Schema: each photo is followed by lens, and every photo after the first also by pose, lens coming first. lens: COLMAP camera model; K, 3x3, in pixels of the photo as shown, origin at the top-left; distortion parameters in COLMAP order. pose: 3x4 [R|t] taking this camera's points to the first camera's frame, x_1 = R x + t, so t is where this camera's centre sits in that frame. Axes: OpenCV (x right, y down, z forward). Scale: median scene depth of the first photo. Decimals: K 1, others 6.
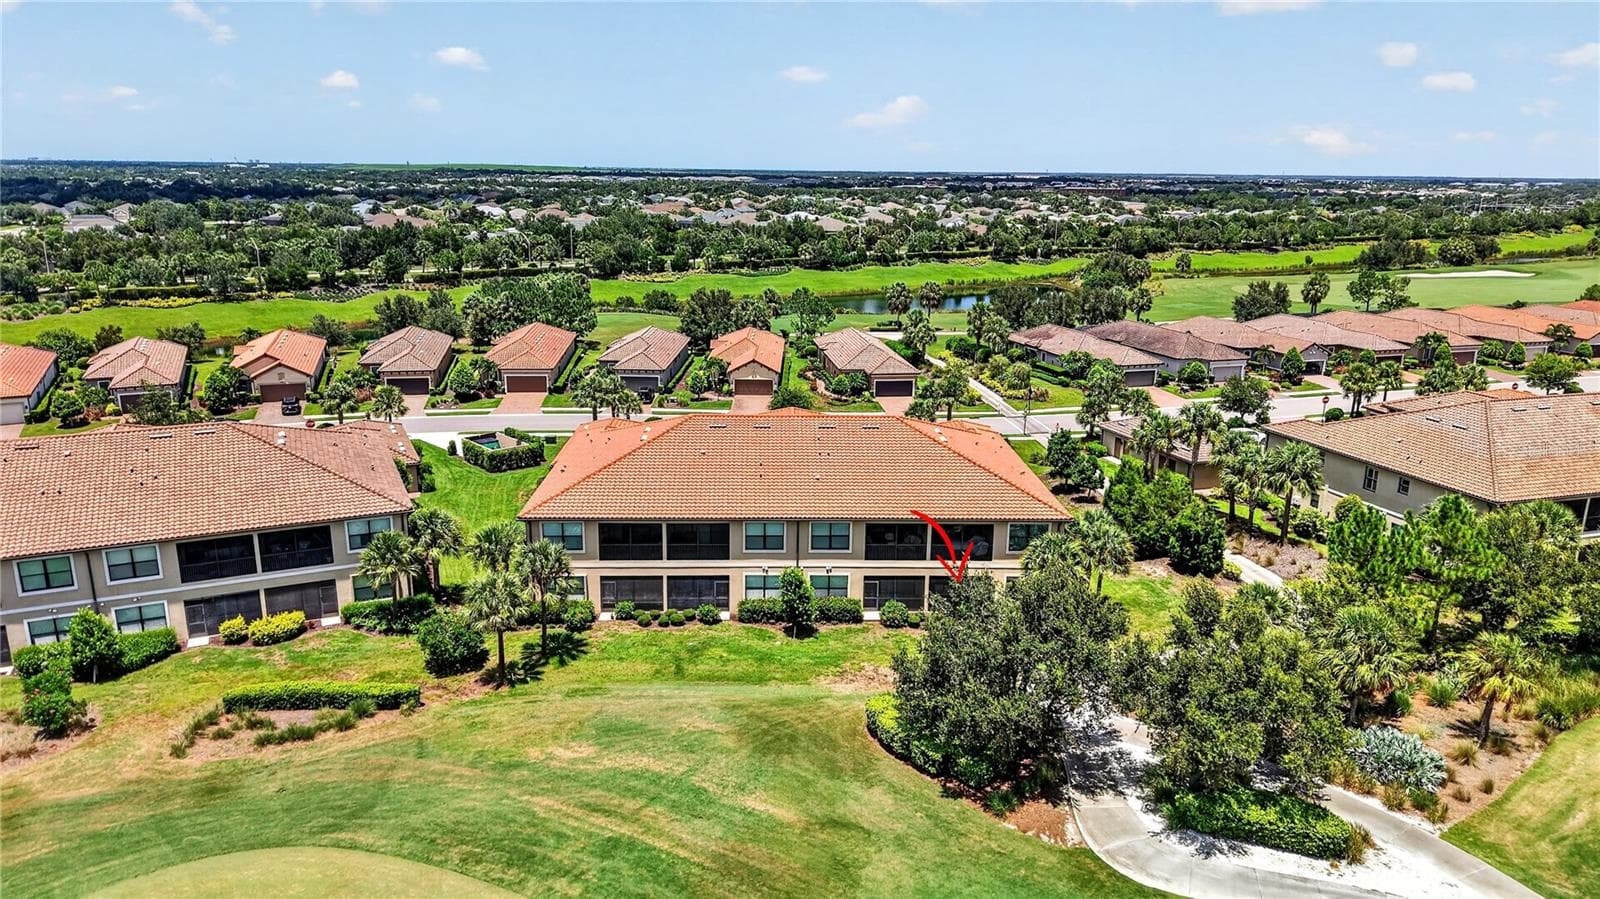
lens RADIAL K [[1063.1, 0, 800.0], [0, 1063.1, 449.5], [0, 0, 1]] dist [0.076727, -0.115539]
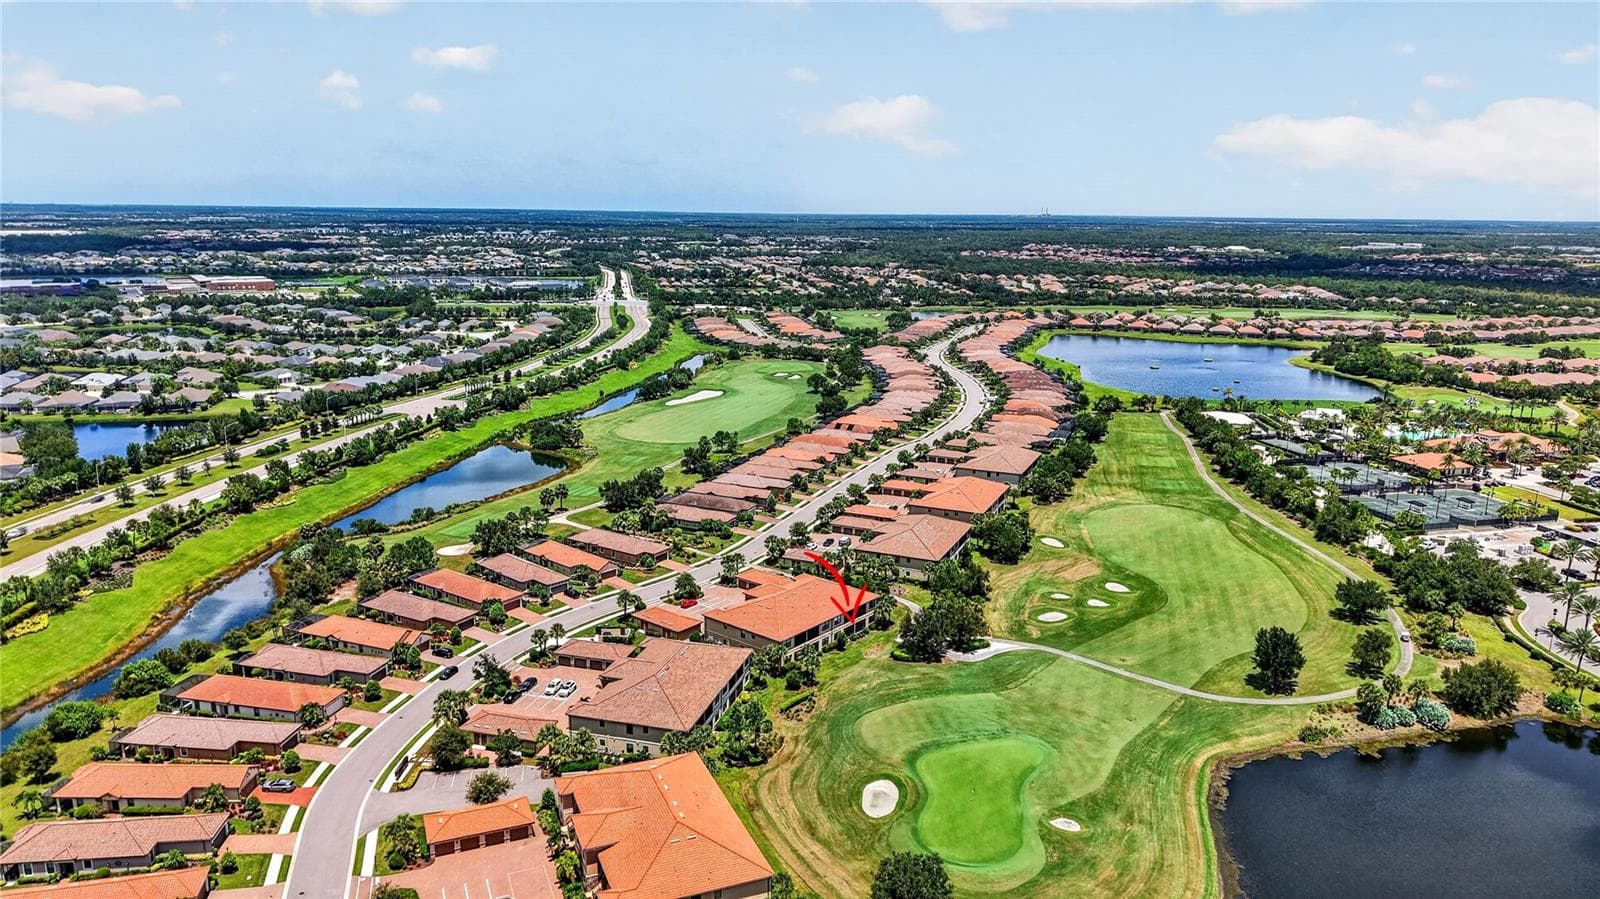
lens RADIAL K [[1063.1, 0, 800.0], [0, 1063.1, 449.5], [0, 0, 1]] dist [0.076727, -0.115539]
pose [[0.658543, -0.169565, 0.733191, -1.220781], [0.185922, 0.980742, 0.059824, -0.338405], [-0.729214, 0.096920, 0.677387, -0.632811]]
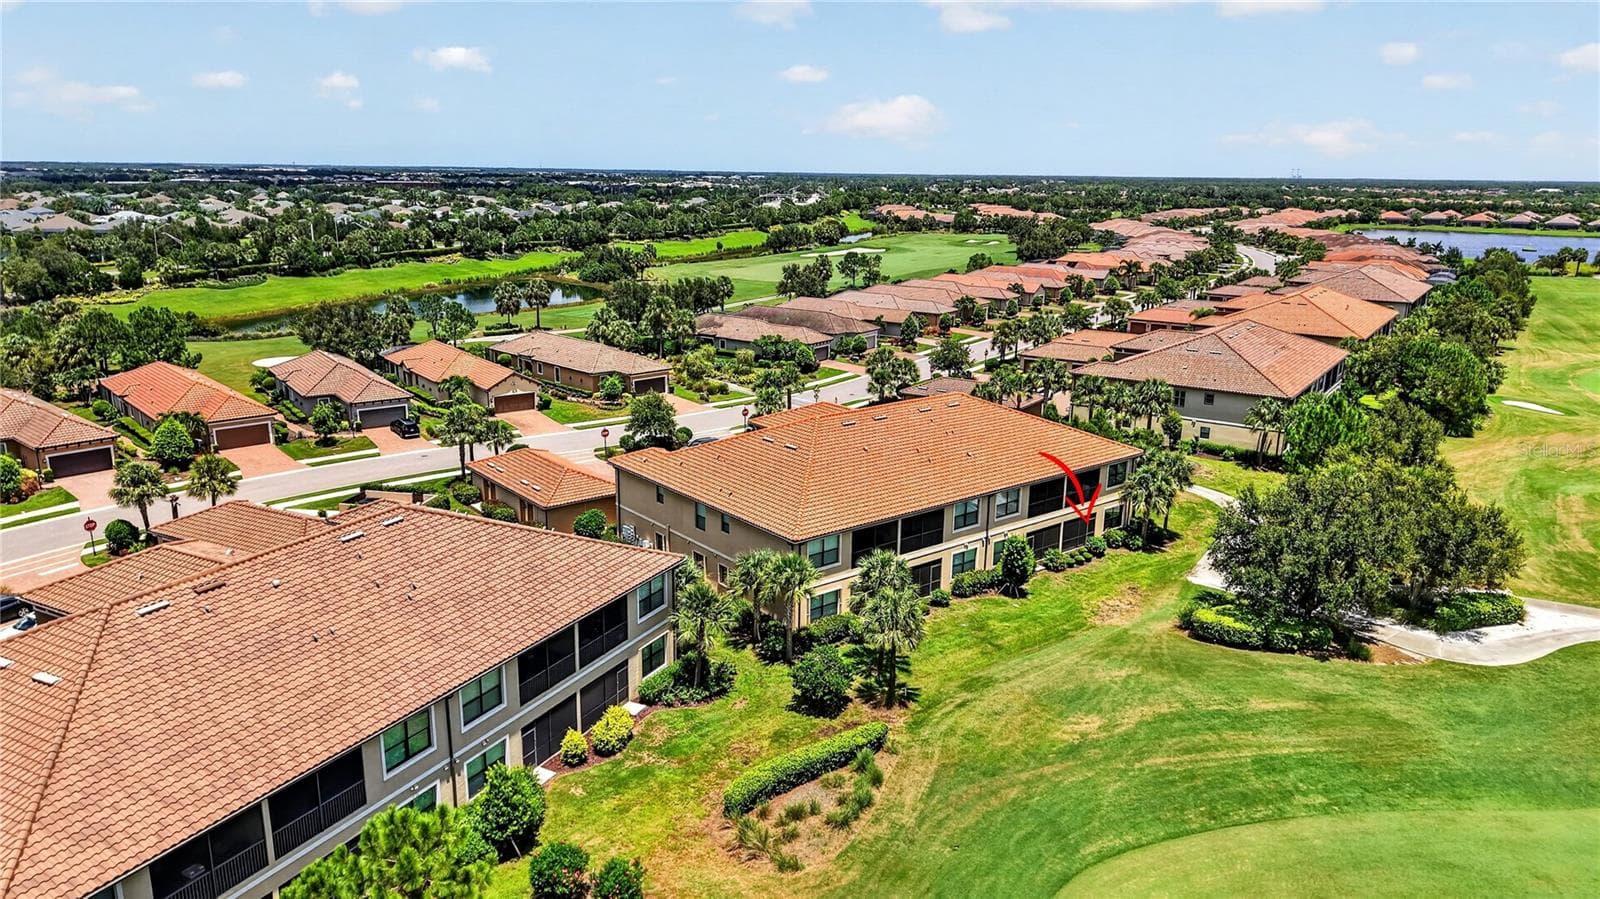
lens RADIAL K [[1063.1, 0, 800.0], [0, 1063.1, 449.5], [0, 0, 1]] dist [0.076727, -0.115539]
pose [[0.795700, -0.154610, 0.585626, -0.387601], [0.150943, 0.986984, 0.055483, -0.033030], [-0.586582, 0.044248, 0.808680, 0.115462]]
